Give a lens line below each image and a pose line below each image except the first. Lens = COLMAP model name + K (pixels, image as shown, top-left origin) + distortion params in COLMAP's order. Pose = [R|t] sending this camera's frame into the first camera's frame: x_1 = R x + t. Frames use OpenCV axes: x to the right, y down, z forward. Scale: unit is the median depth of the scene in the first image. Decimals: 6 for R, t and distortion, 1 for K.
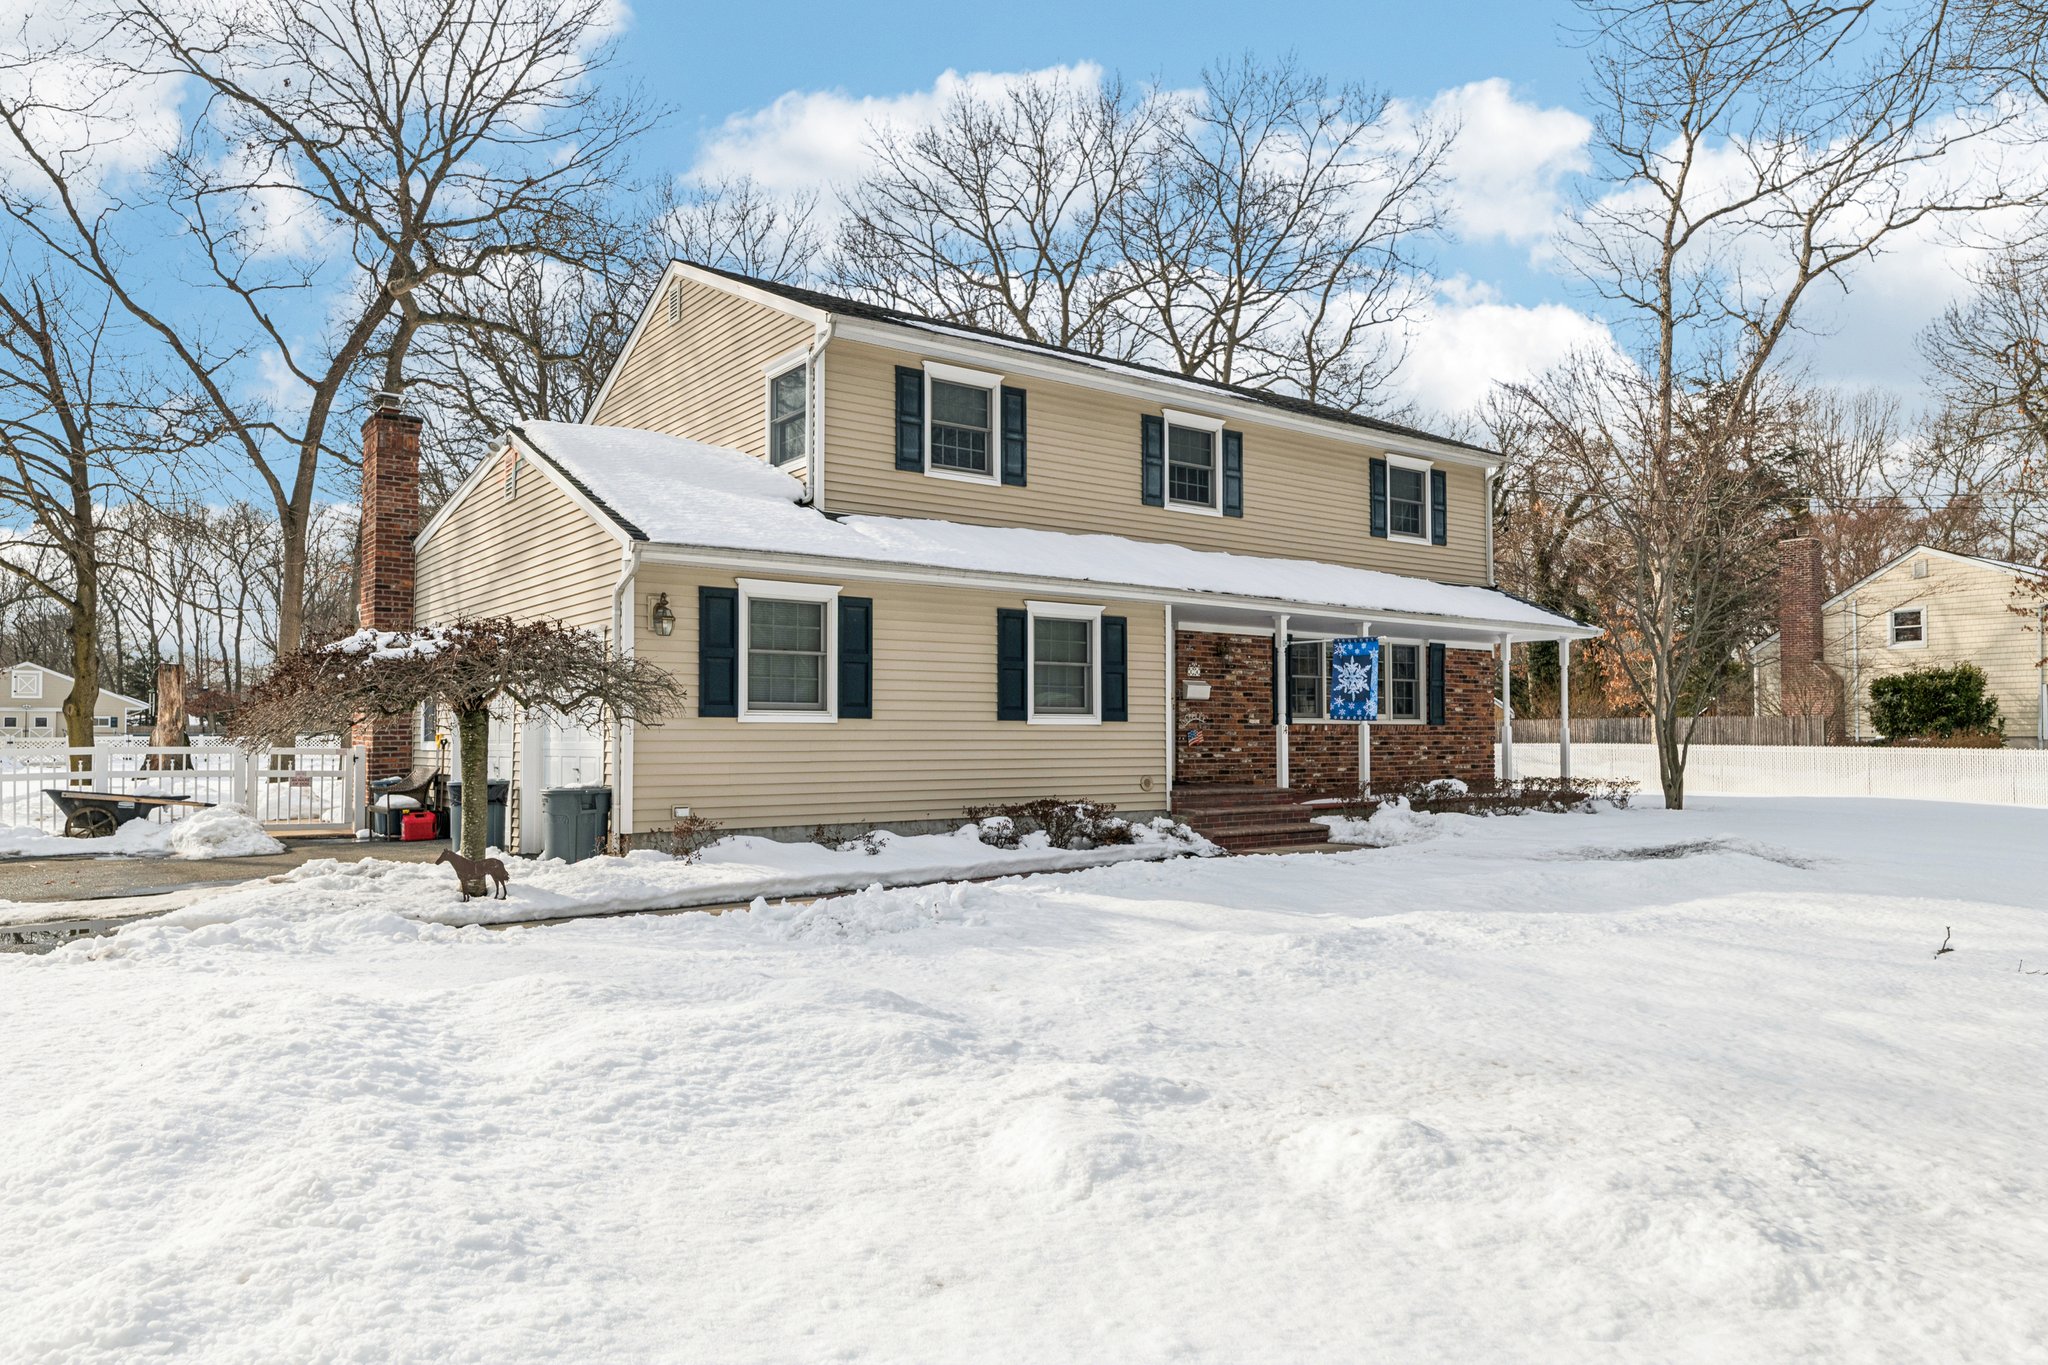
lens RADIAL K [[1350.2, 0, 1022.1], [0, 1350.2, 692.6], [0, 0, 1]] dist [0.004592, 0.000577]
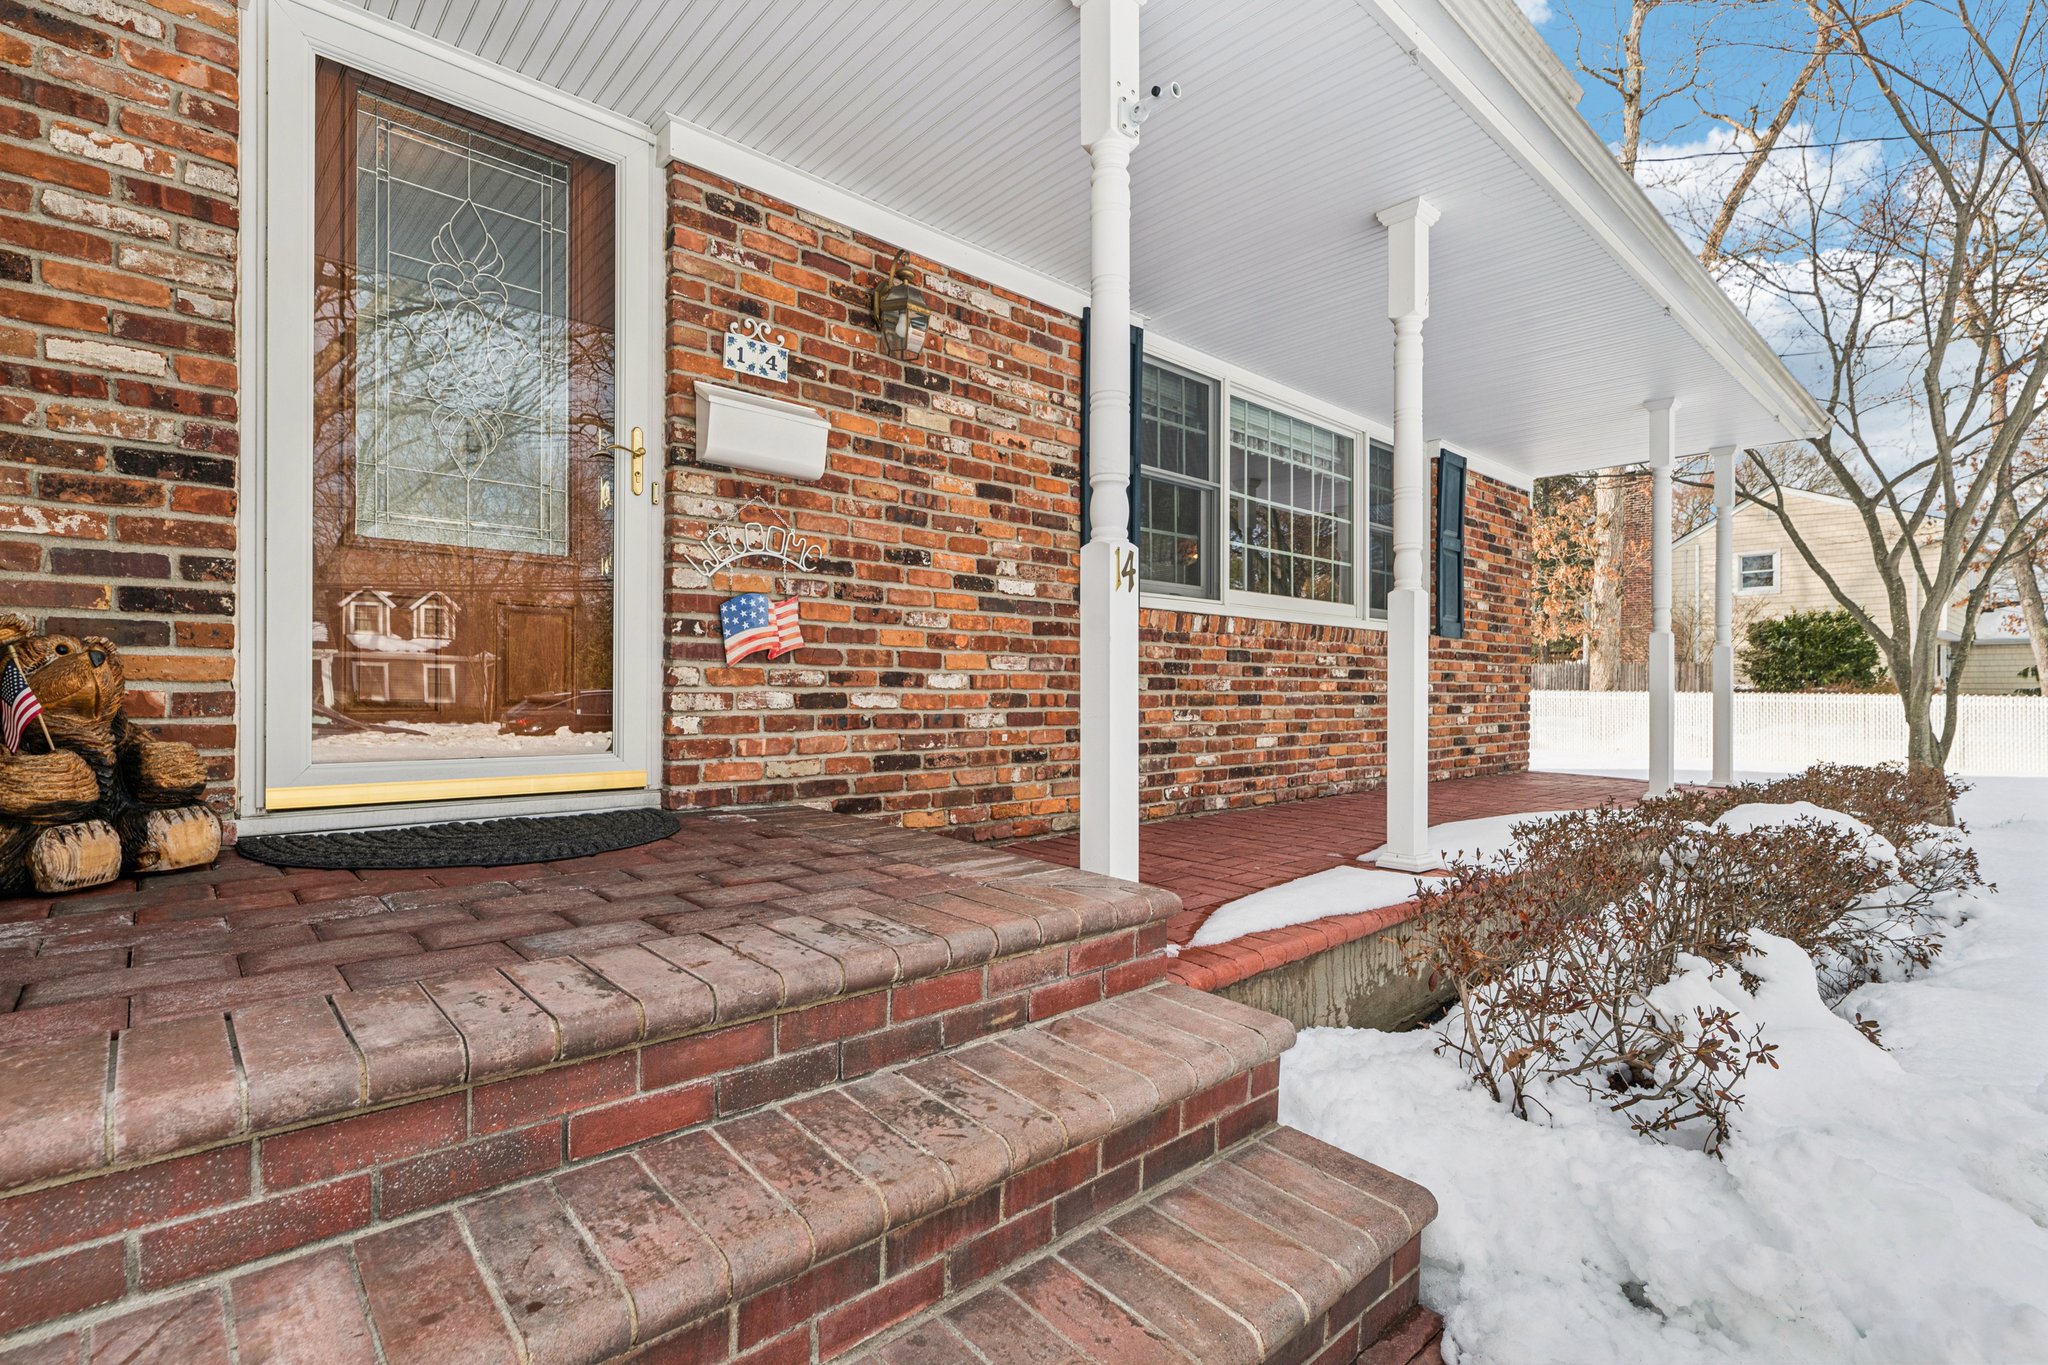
lens RADIAL K [[970.0, 0, 1024.6], [0, 970.0, 687.6], [0, 0, 1]] dist [-0.001891, -0.000117]
pose [[0.994338, 0.005646, 0.106113, 0.151547], [-0.008673, 0.999568, 0.028090, 0.037349], [-0.105908, -0.028851, 0.993957, 0.788946]]
